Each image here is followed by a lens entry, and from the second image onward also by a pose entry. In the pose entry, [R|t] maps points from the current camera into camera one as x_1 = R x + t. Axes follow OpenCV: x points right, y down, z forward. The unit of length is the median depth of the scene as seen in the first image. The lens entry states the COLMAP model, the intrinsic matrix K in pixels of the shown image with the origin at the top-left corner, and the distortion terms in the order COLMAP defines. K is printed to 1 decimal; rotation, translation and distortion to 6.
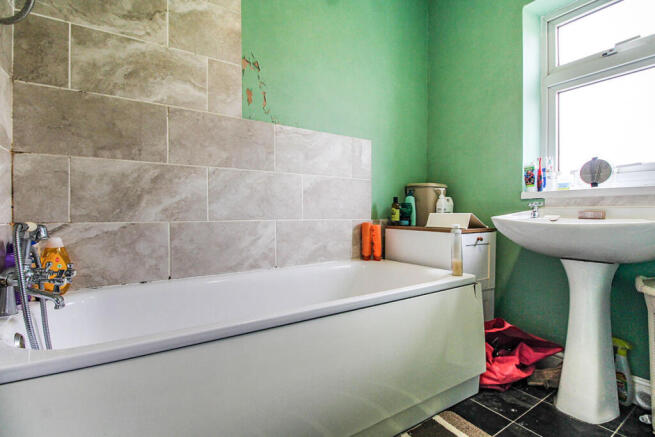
lens RADIAL K [[308.4, 0, 327.5], [0, 308.4, 218.5], [0, 0, 1]] dist [-0.000662, -0.000113]
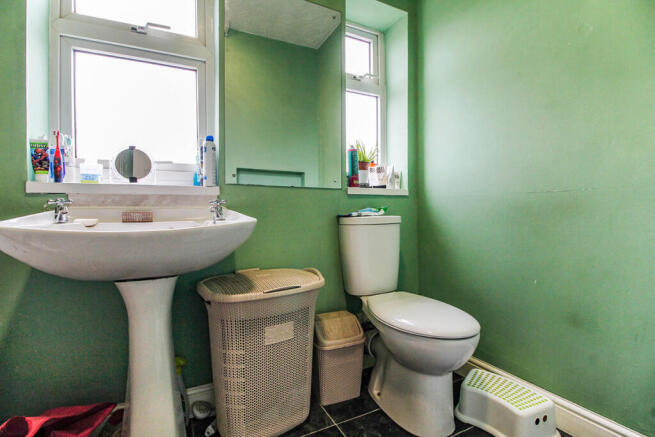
lens RADIAL K [[304.3, 0, 327.5], [0, 304.3, 218.5], [0, 0, 1]] dist [-0.027409, -0.000598]
pose [[0.098723, -0.020695, 0.994900, 0.123556], [0.023782, 0.999547, 0.018431, -0.010384], [-0.994831, 0.021841, 0.099170, 0.402557]]
